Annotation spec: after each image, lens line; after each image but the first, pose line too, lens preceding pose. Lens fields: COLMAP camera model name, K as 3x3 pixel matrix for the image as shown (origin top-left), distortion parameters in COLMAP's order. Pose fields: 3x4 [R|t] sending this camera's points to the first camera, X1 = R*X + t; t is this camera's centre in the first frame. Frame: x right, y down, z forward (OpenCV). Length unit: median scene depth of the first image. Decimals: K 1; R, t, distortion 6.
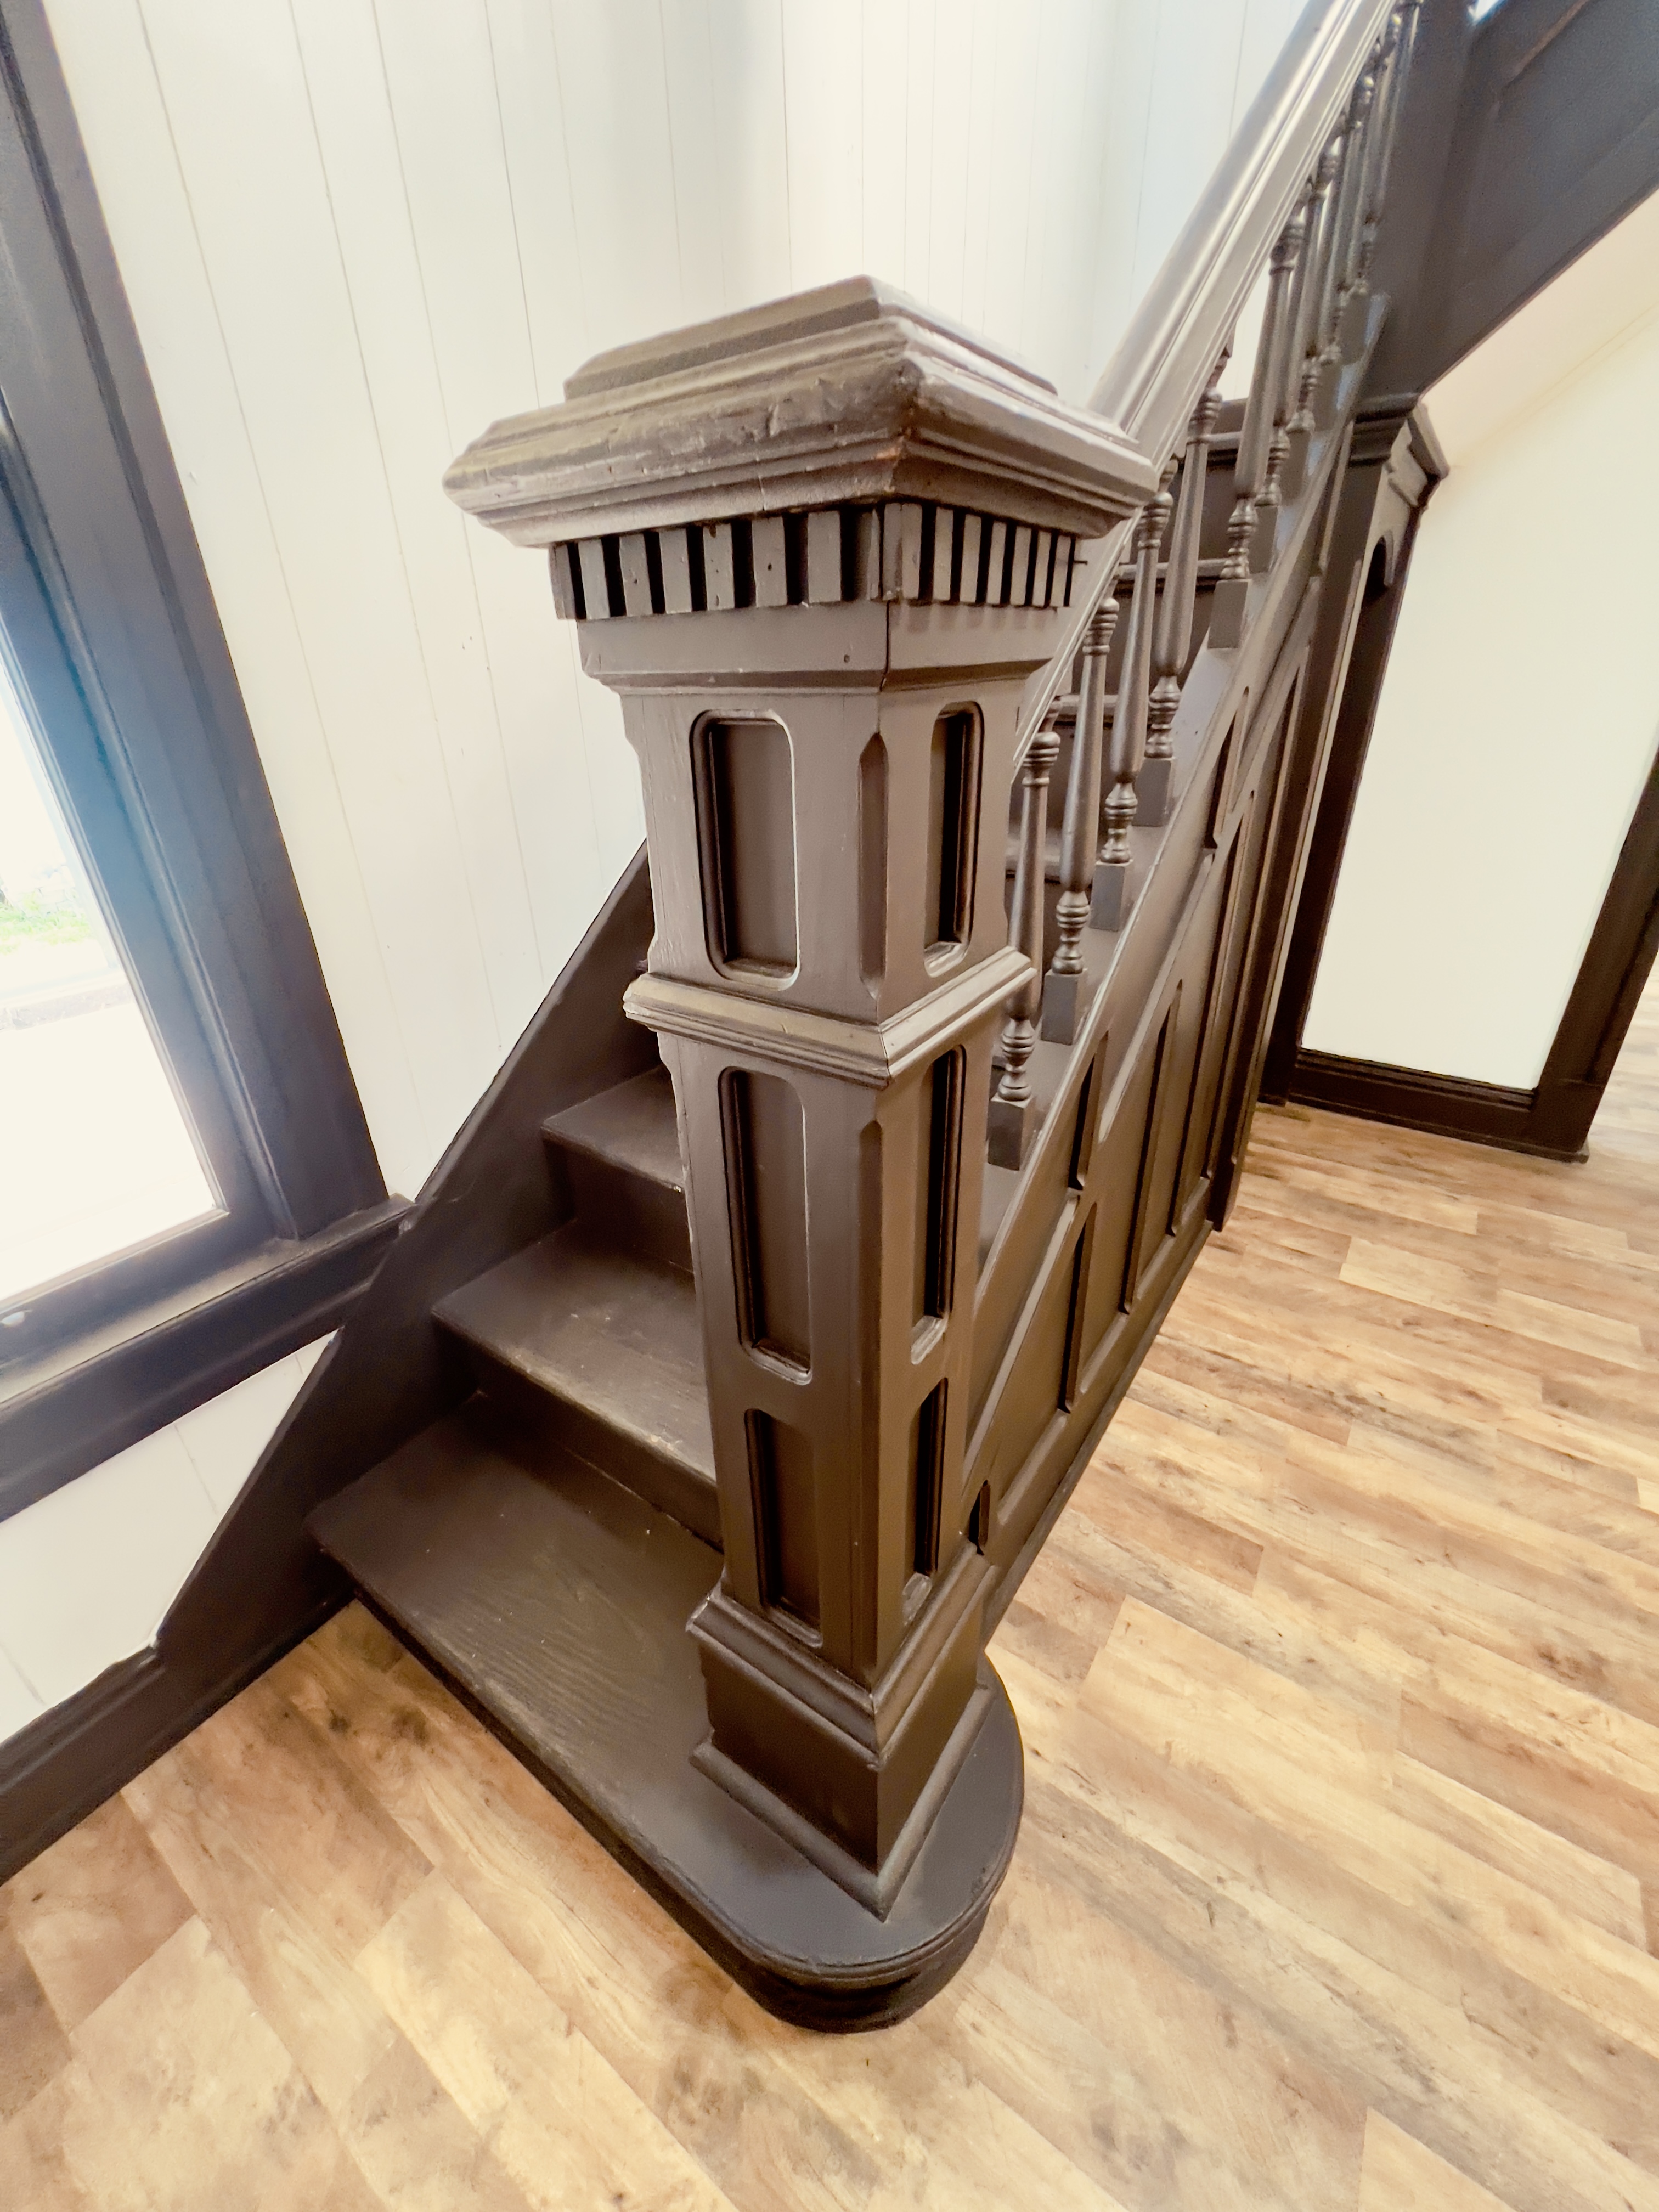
lens RADIAL K [[886.5, 0, 826.8], [0, 886.5, 1107.1], [0, 0, 1]] dist [-0.003444, 0.000589]
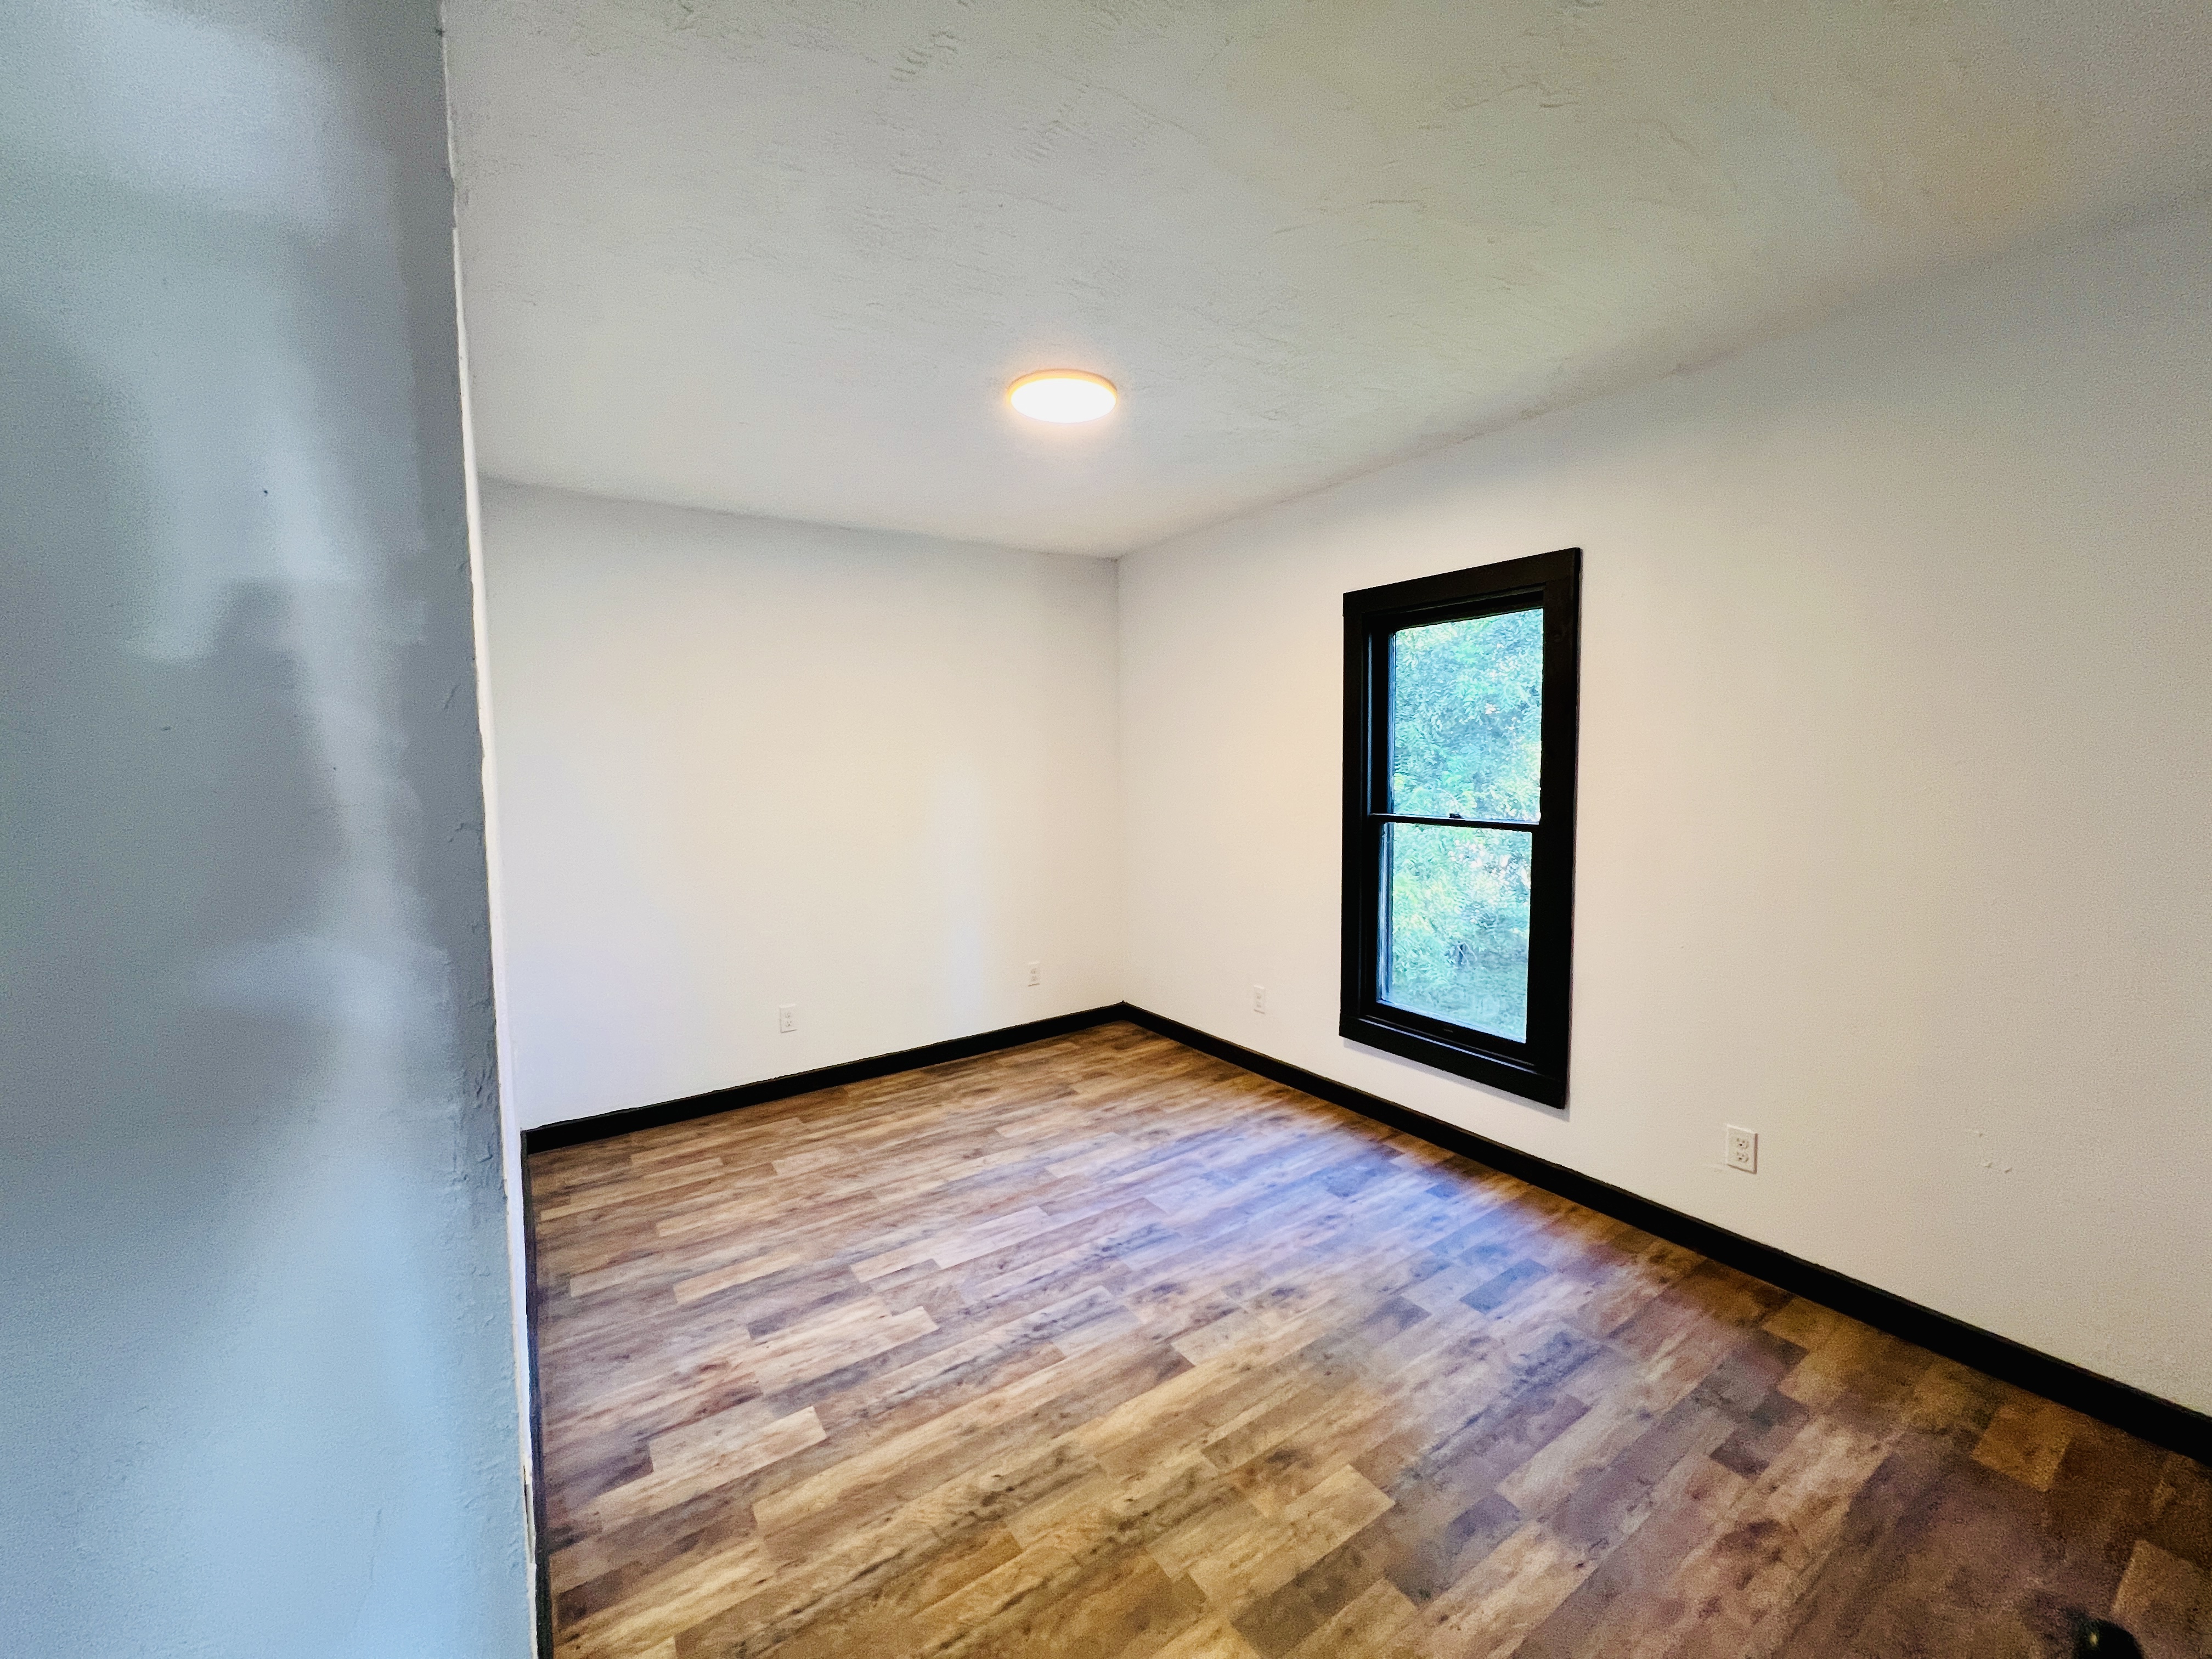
lens RADIAL K [[886.4, 0, 1108.4], [0, 886.4, 829.4], [0, 0, 1]] dist [-0.002963, 0.001008]
pose [[0.362830, -0.054707, 0.930248, -0.289136], [0.427986, 0.896541, -0.114205, -0.210567], [-0.827758, 0.439570, 0.348705, 0.247607]]
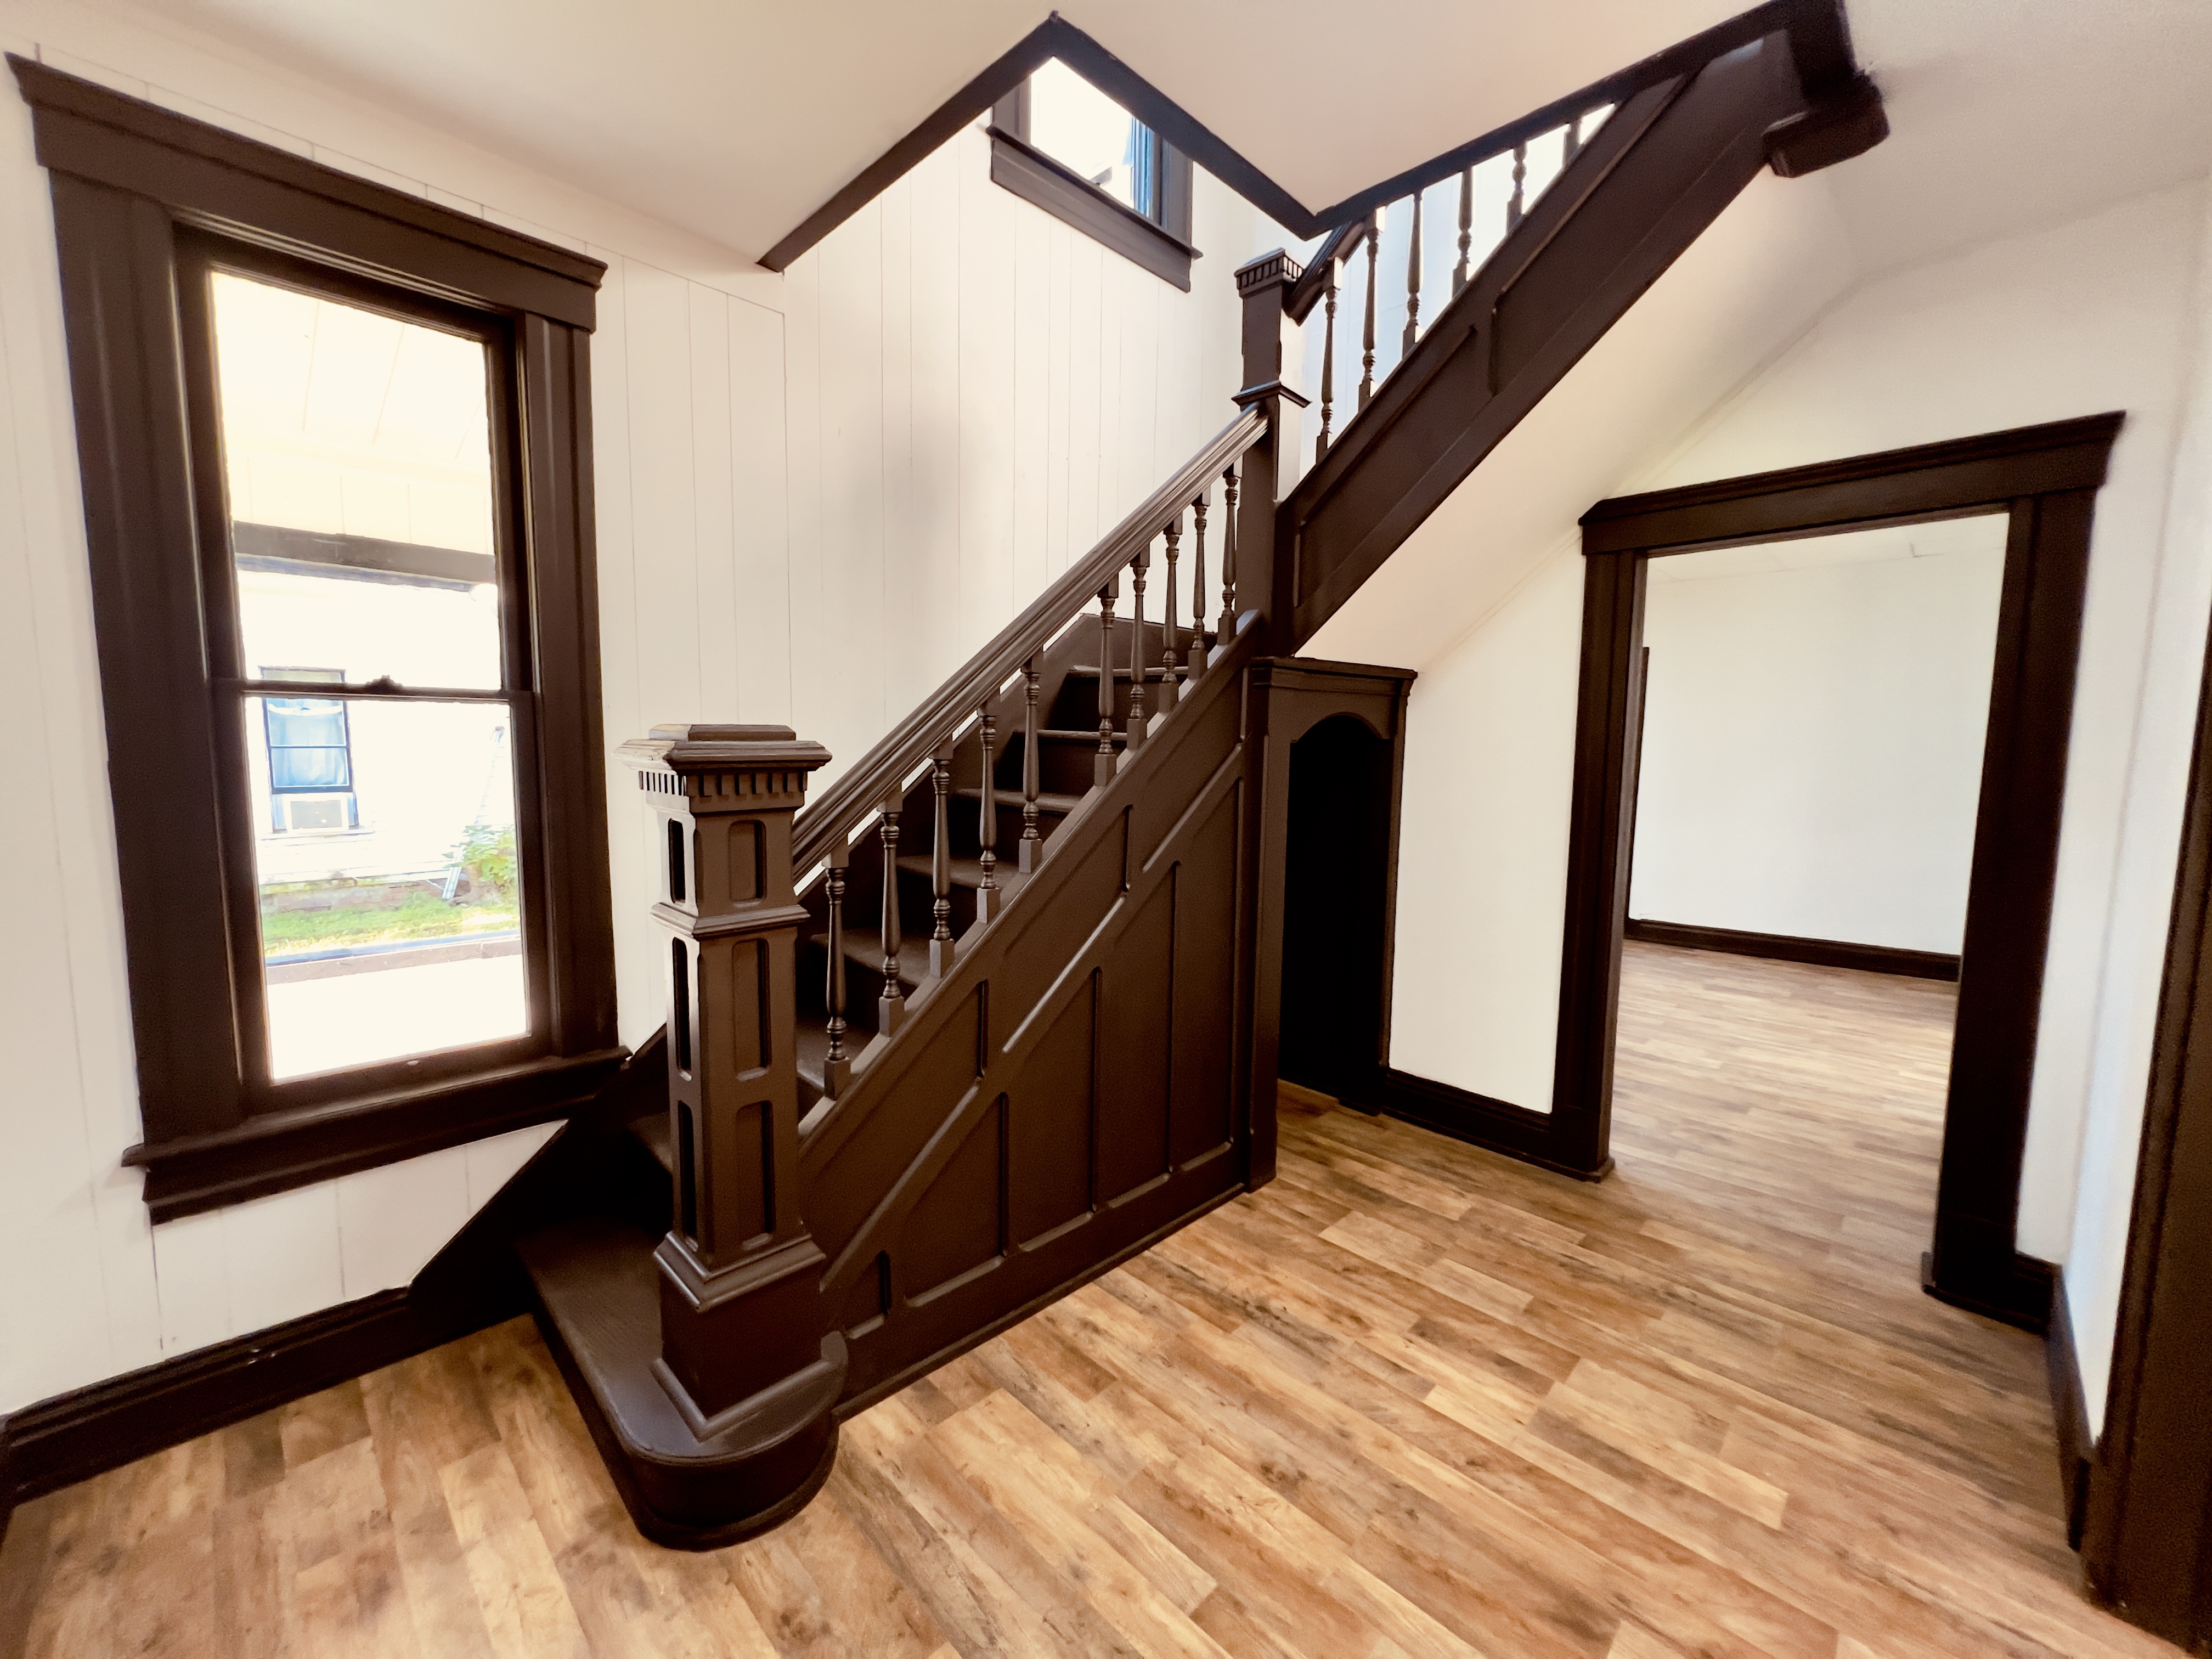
lens RADIAL K [[886.4, 0, 1110.7], [0, 886.4, 828.2], [0, 0, 1]] dist [-0.002963, 0.001008]
pose [[0.984149, 0.057467, -0.167773, 0.663183], [-0.112960, 0.932431, -0.343239, 0.170478], [0.136712, 0.356750, 0.924142, -0.585269]]
